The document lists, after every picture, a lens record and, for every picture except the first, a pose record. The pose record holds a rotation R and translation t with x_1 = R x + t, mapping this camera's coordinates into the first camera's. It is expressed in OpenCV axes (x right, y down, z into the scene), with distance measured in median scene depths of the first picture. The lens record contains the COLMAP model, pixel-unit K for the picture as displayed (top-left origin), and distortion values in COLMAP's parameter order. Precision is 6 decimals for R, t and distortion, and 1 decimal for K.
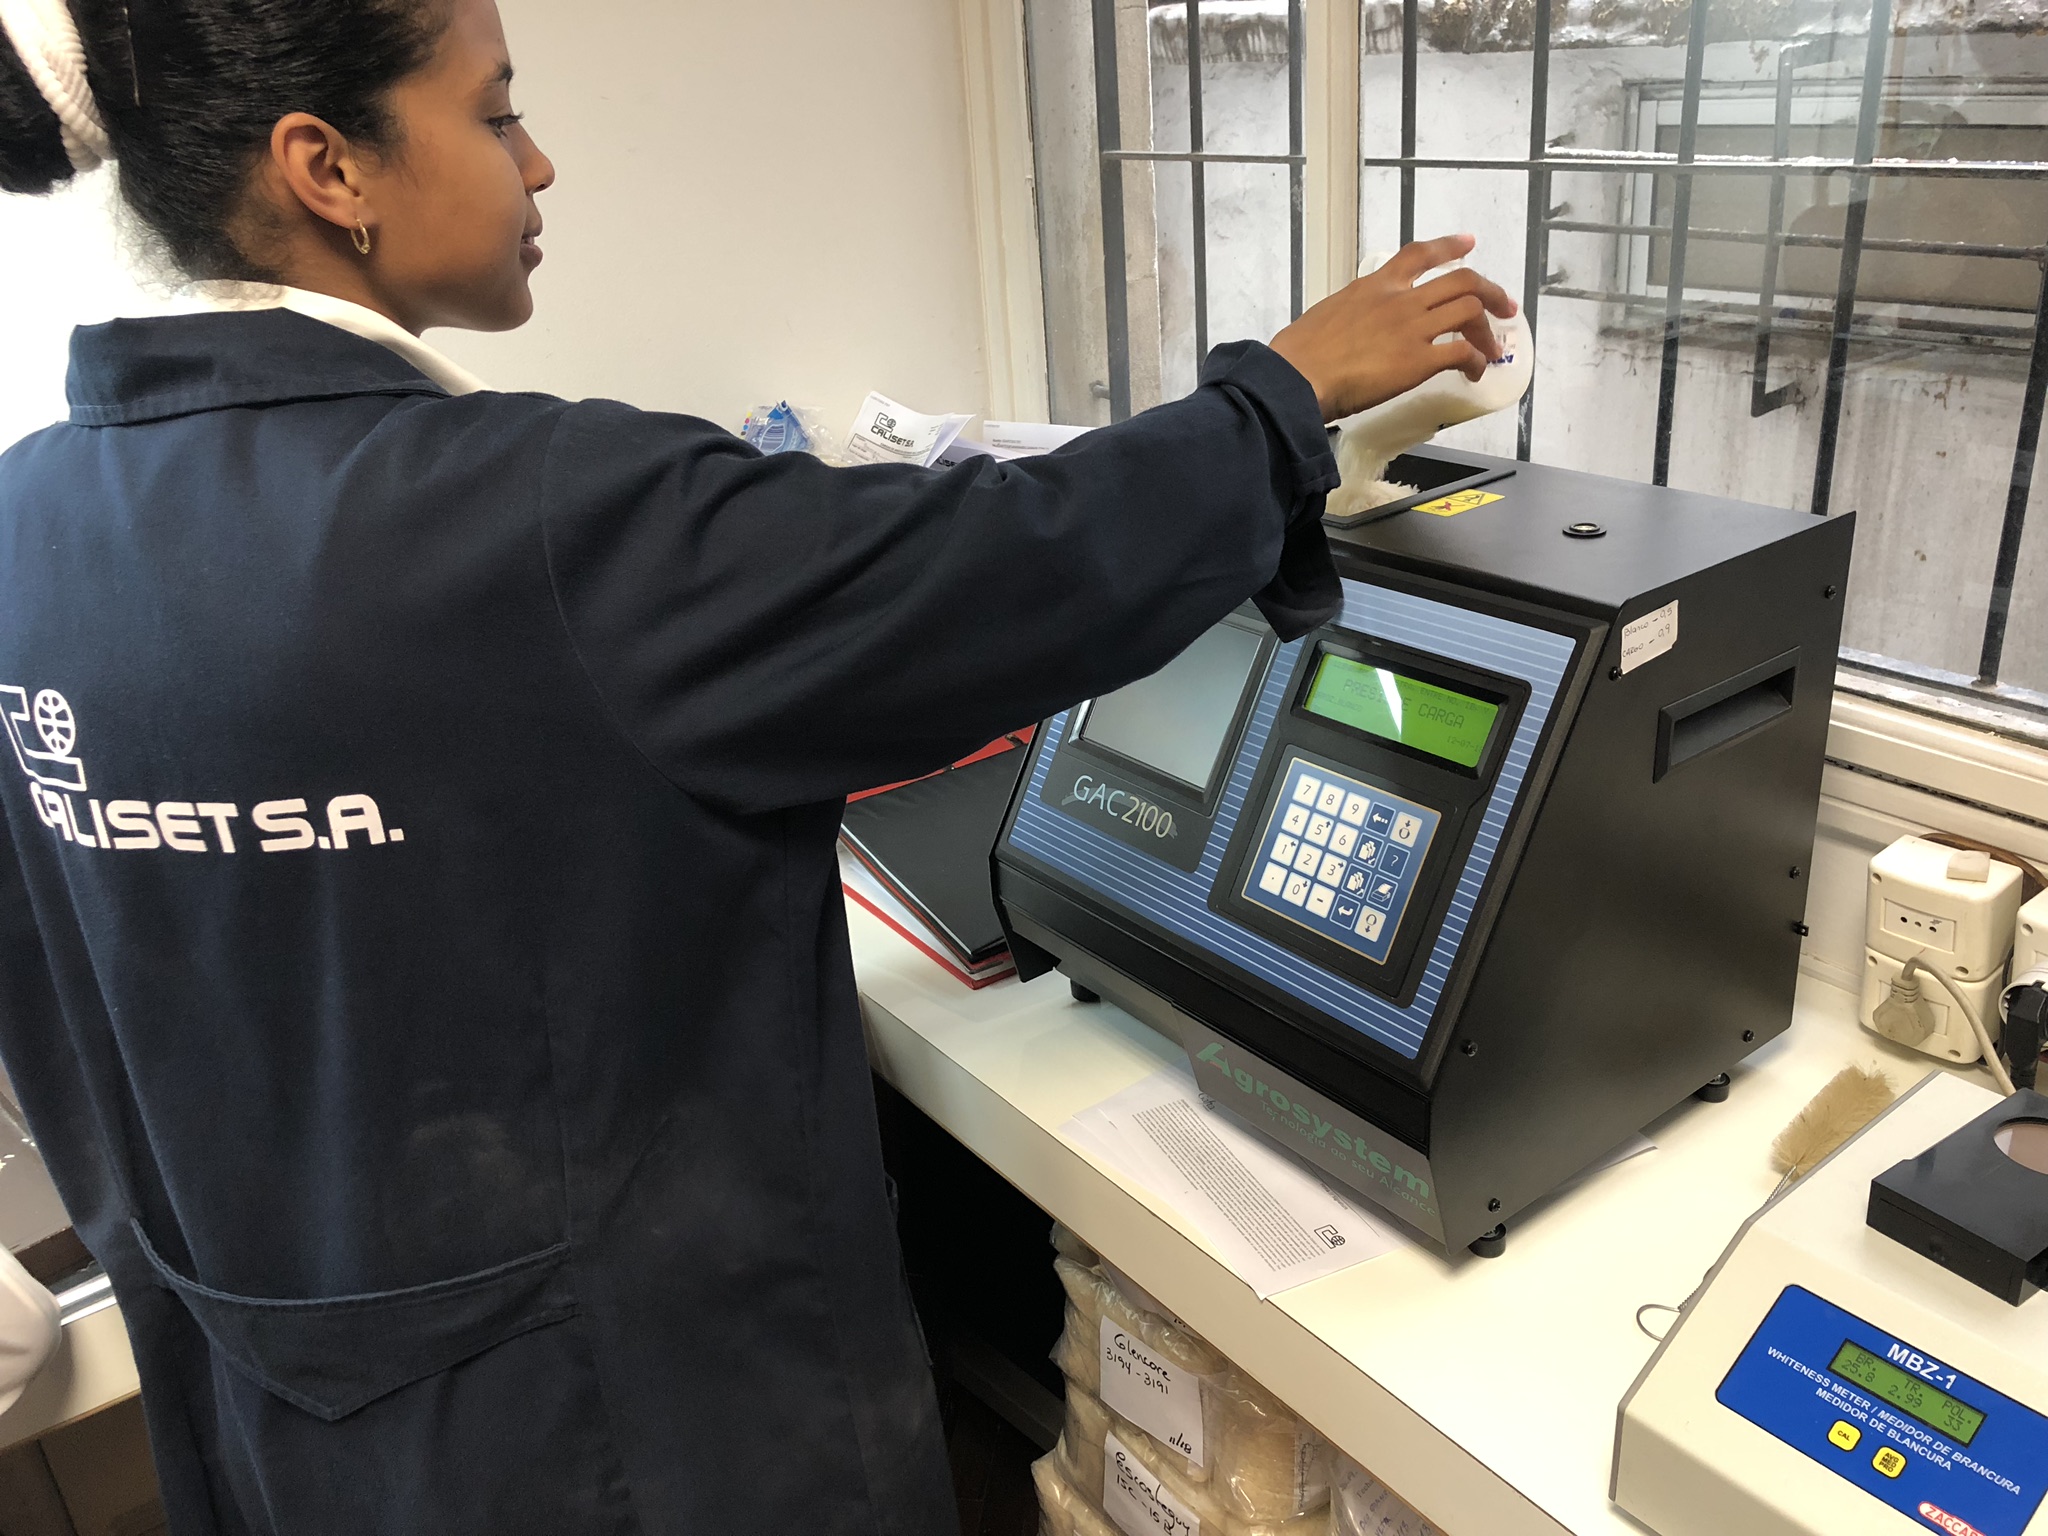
lens RADIAL K [[1689.7, 0, 1014.8], [0, 1689.7, 770.7], [0, 0, 1]] dist [0.013756, -0.045055]
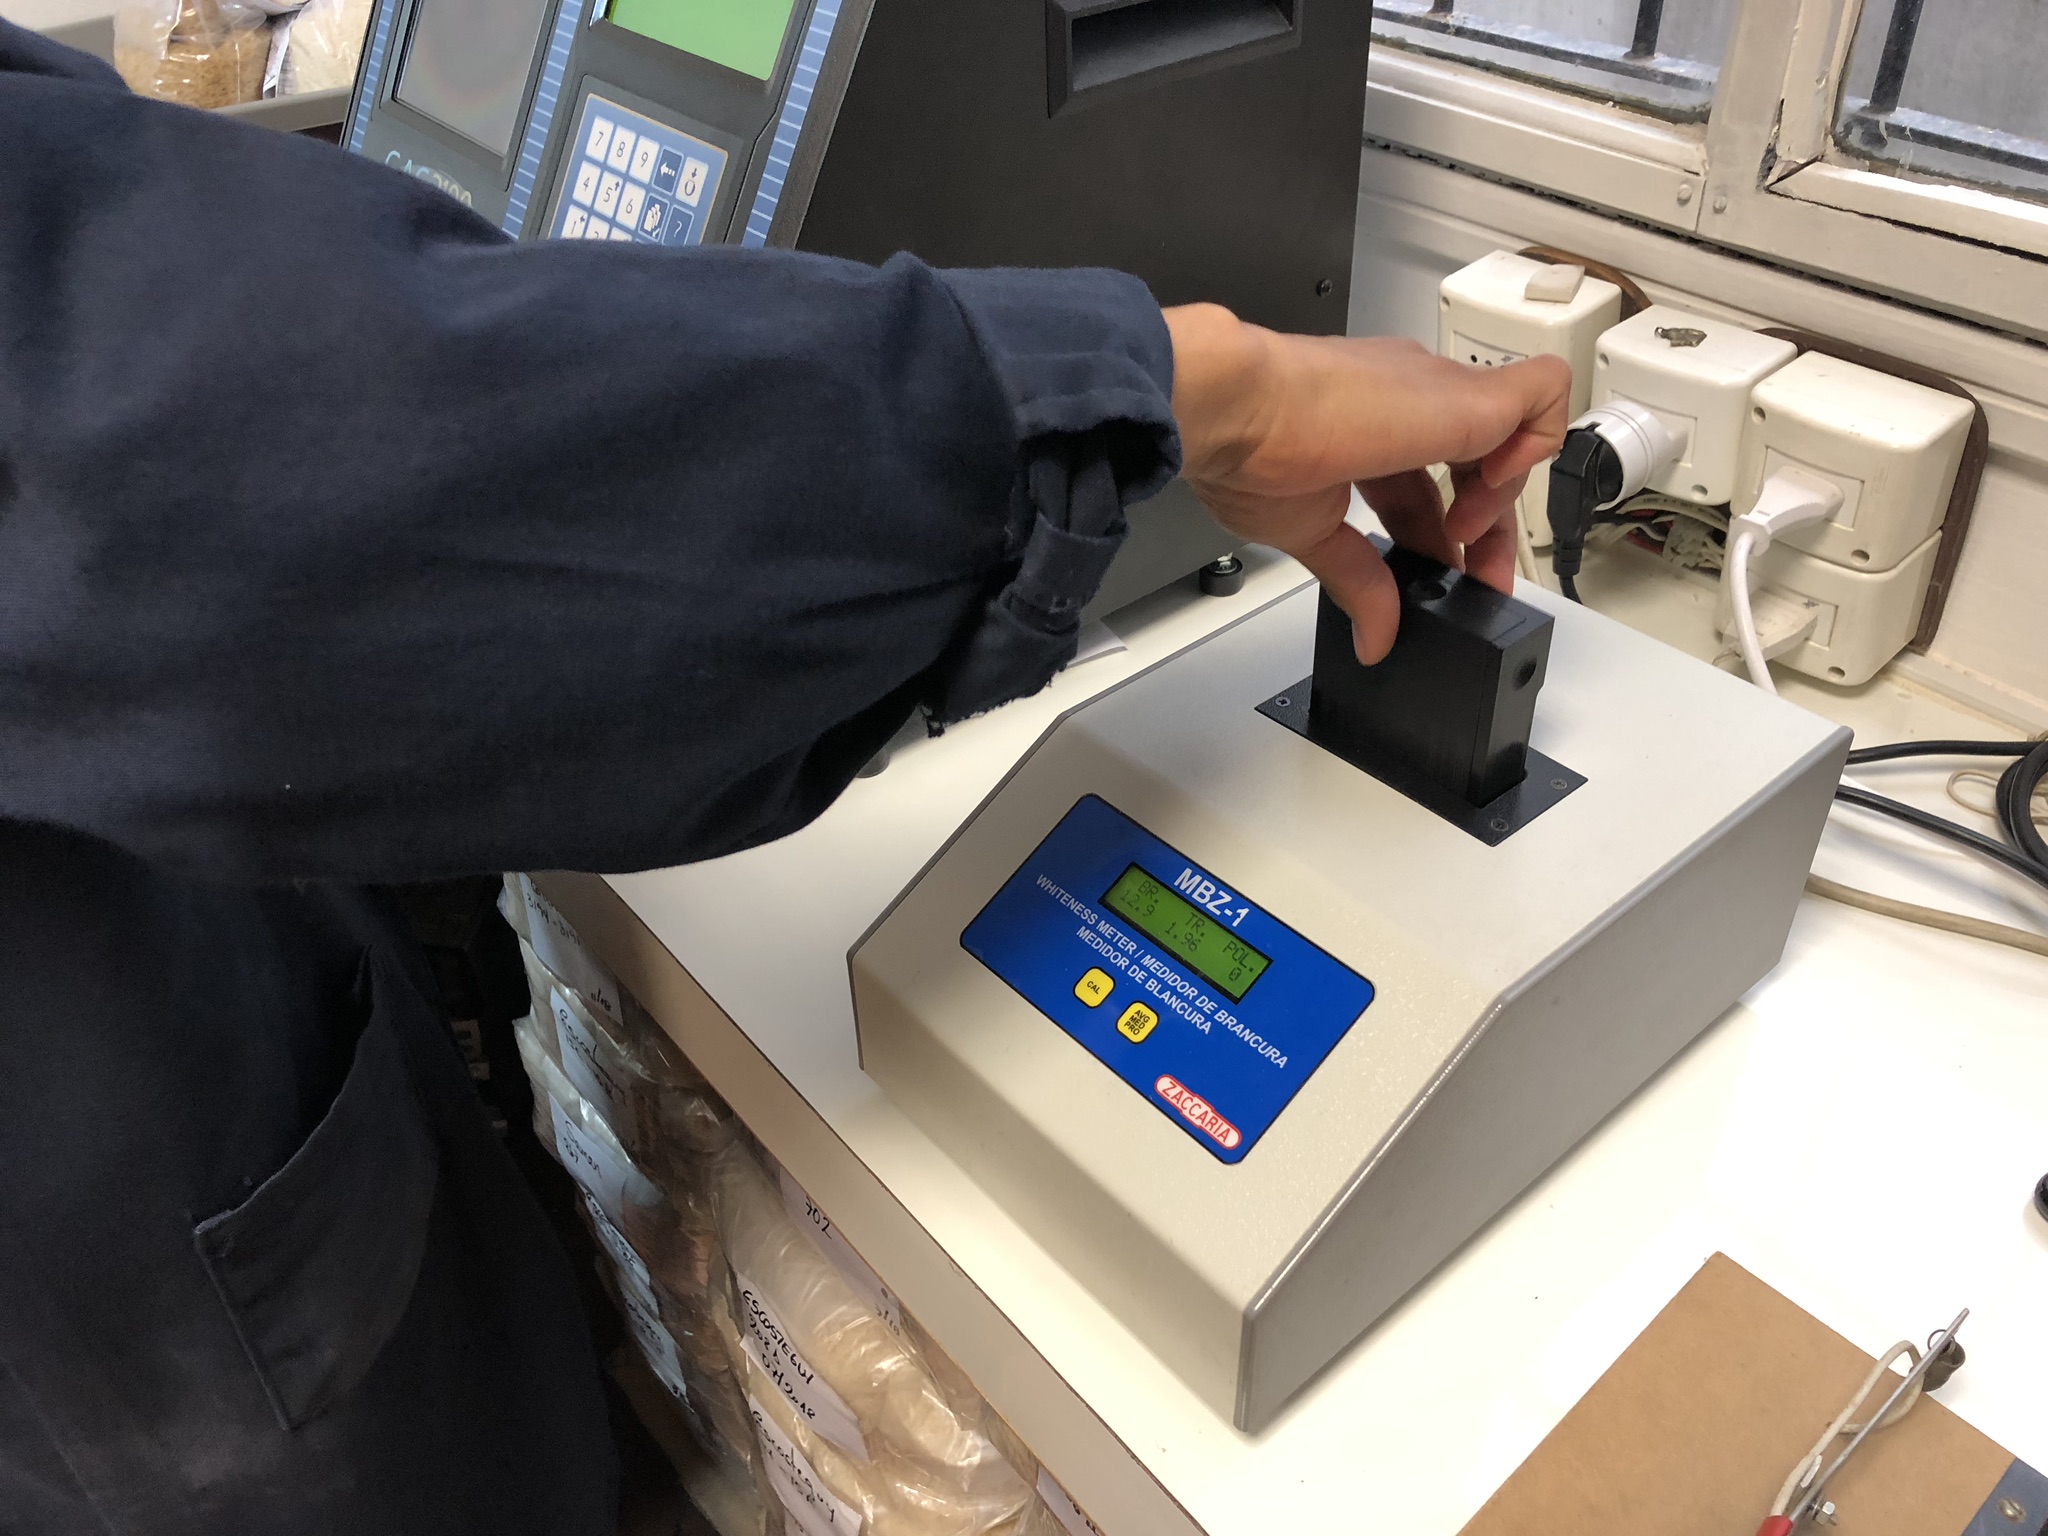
lens RADIAL K [[1689.7, 0, 1035.5], [0, 1689.7, 779.1], [0, 0, 1]] dist [0.013756, -0.045055]
pose [[0.999064, -0.001177, 0.043244, 0.424875], [-0.009422, 0.969713, 0.244064, 0.126888], [-0.042221, -0.244243, 0.968794, 0.311402]]
